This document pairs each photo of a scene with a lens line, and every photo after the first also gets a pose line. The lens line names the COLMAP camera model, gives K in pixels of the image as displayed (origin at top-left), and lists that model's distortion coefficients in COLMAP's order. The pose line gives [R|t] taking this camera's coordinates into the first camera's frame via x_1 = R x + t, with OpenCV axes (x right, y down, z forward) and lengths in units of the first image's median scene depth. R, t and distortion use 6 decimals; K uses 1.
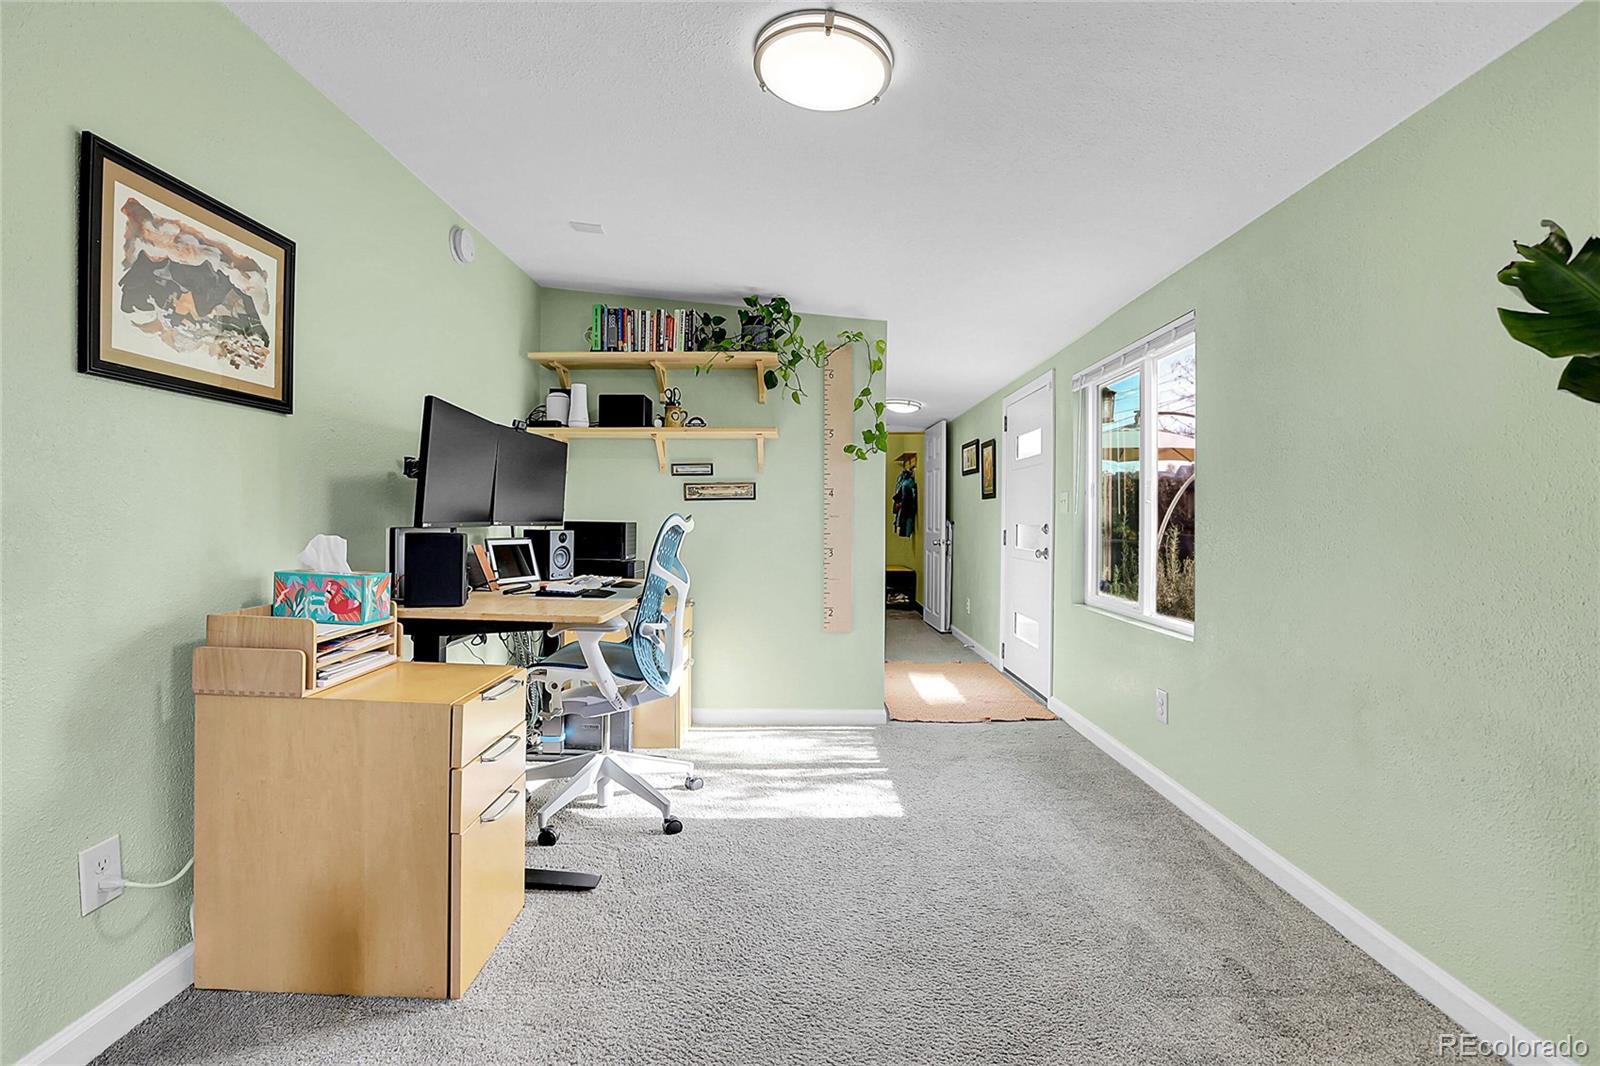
lens RADIAL K [[725.6, 0, 801.5], [0, 725.6, 531.2], [0, 0, 1]] dist [-0.052350, 0.015744]
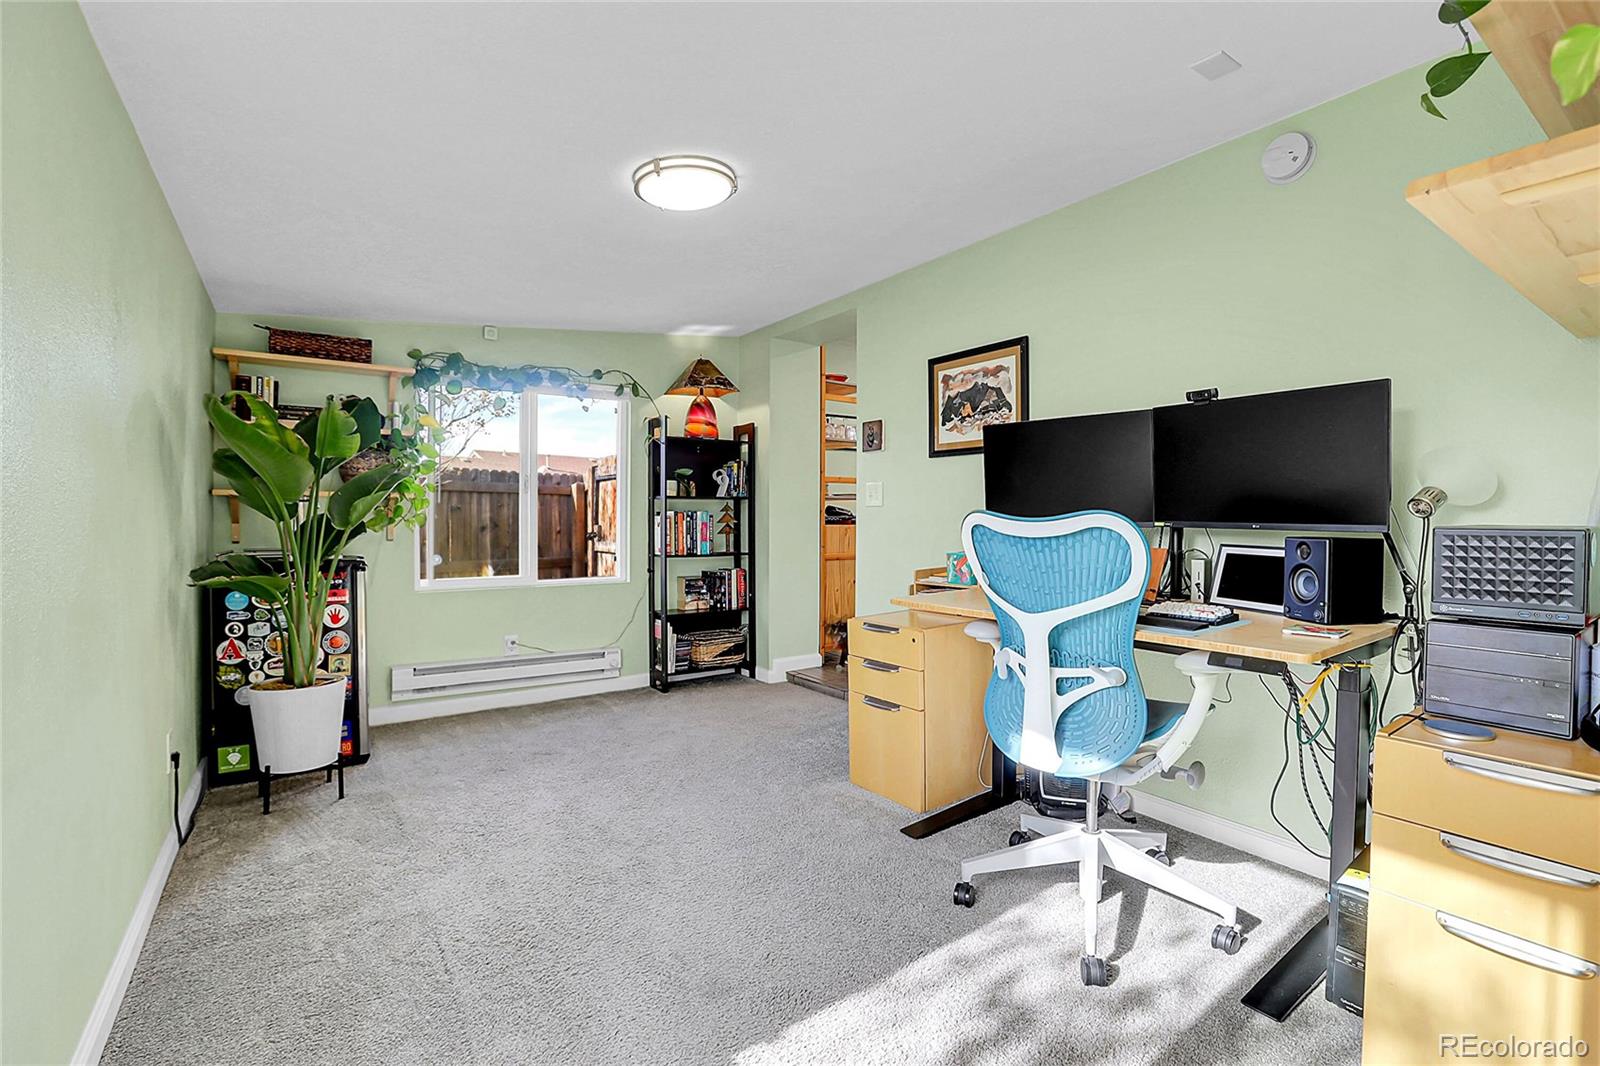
lens RADIAL K [[725.6, 0, 799.8], [0, 725.6, 523.2], [0, 0, 1]] dist [-0.052350, 0.015744]
pose [[-0.812063, -0.020178, -0.583221, 0.654704], [-0.032015, 0.999437, 0.010000, -0.009958], [0.582692, 0.026793, -0.812252, 2.286634]]
